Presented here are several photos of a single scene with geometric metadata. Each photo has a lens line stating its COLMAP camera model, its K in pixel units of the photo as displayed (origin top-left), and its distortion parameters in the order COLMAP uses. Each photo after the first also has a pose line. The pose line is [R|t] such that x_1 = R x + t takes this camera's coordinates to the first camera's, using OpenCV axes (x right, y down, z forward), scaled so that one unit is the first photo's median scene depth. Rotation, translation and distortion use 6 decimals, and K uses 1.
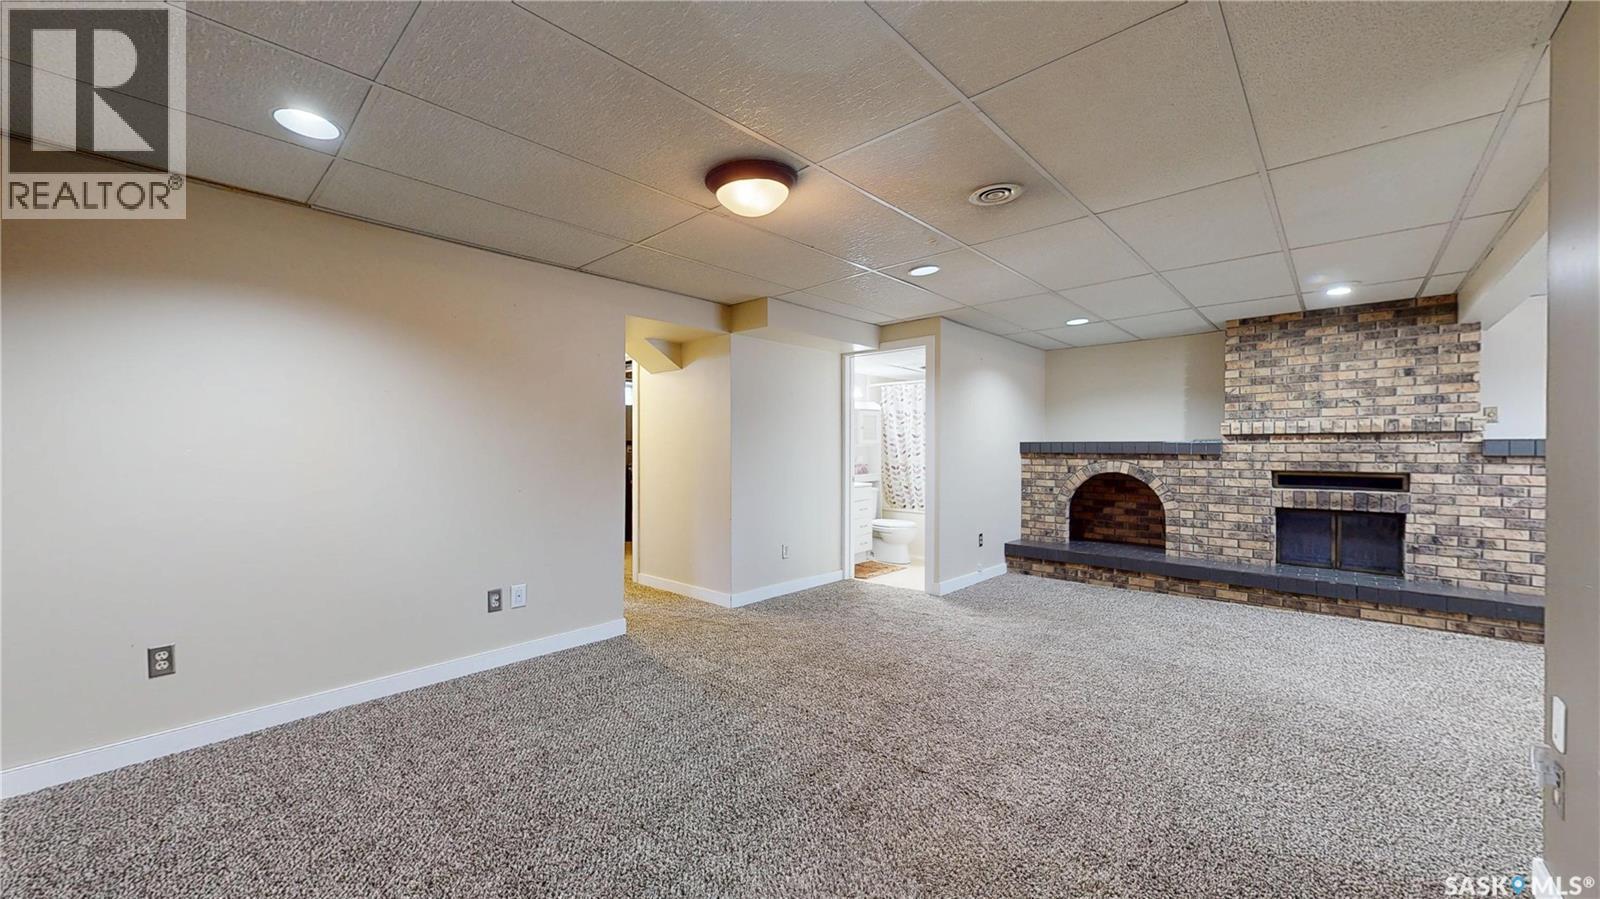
lens RADIAL K [[587.1, 0, 802.6], [0, 587.1, 454.1], [0, 0, 1]] dist [0.000833, 0.000027]
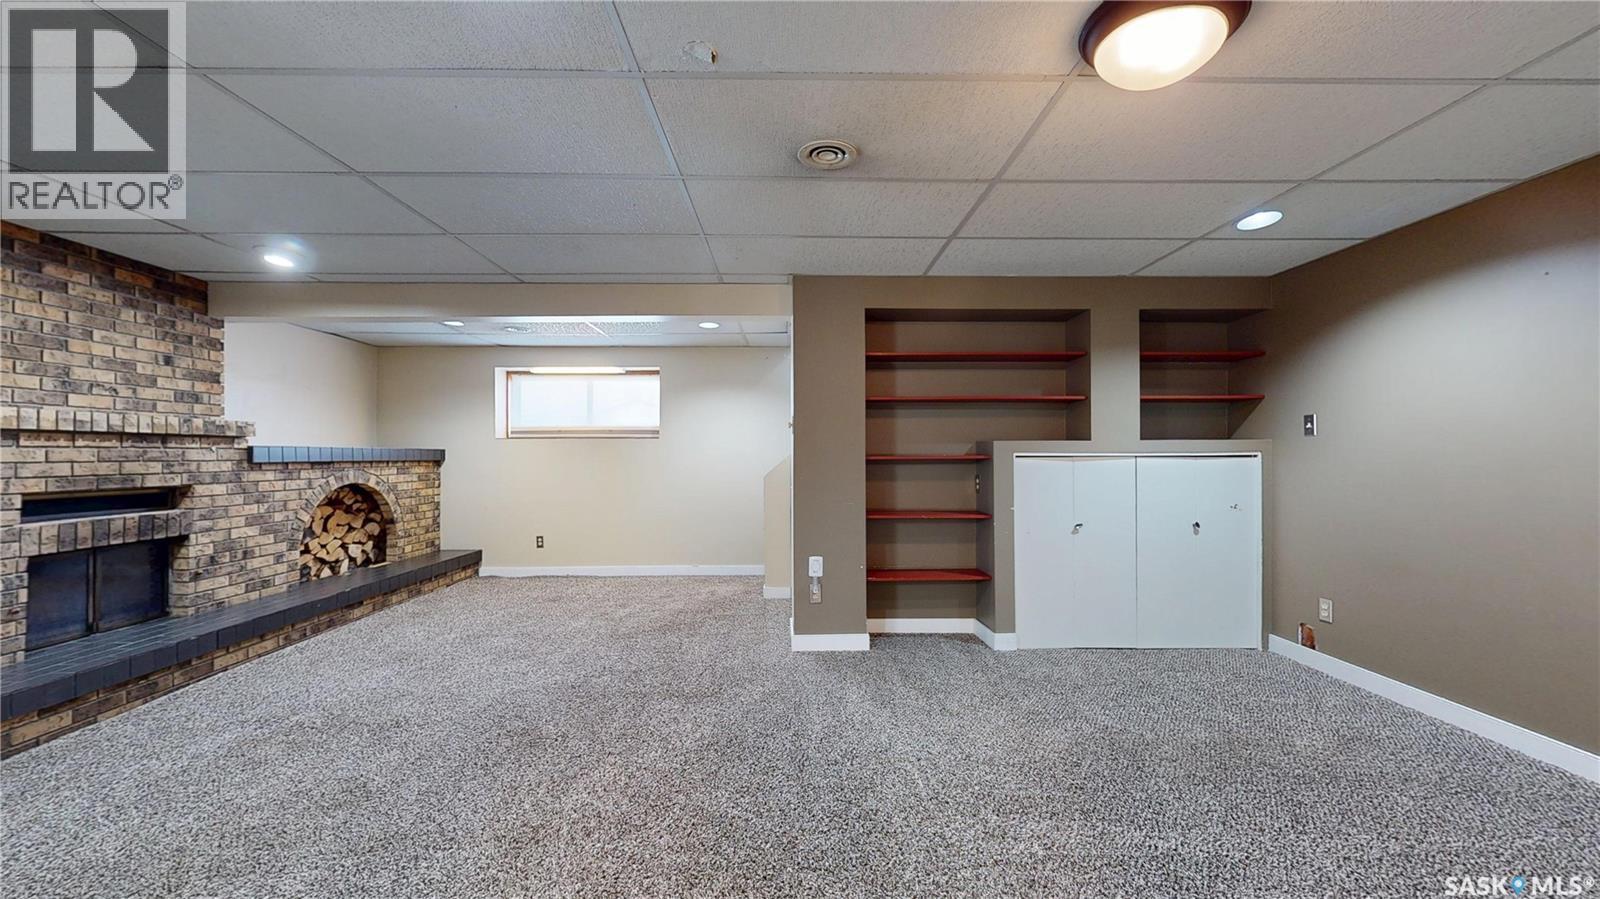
lens RADIAL K [[587.1, 0, 798.8], [0, 587.1, 444.2], [0, 0, 1]] dist [0.000833, 0.000027]
pose [[-0.689803, 0.011527, 0.723905, -0.149543], [0.004266, 0.999921, -0.011858, -0.011191], [-0.723984, -0.005091, -0.689798, 0.920976]]
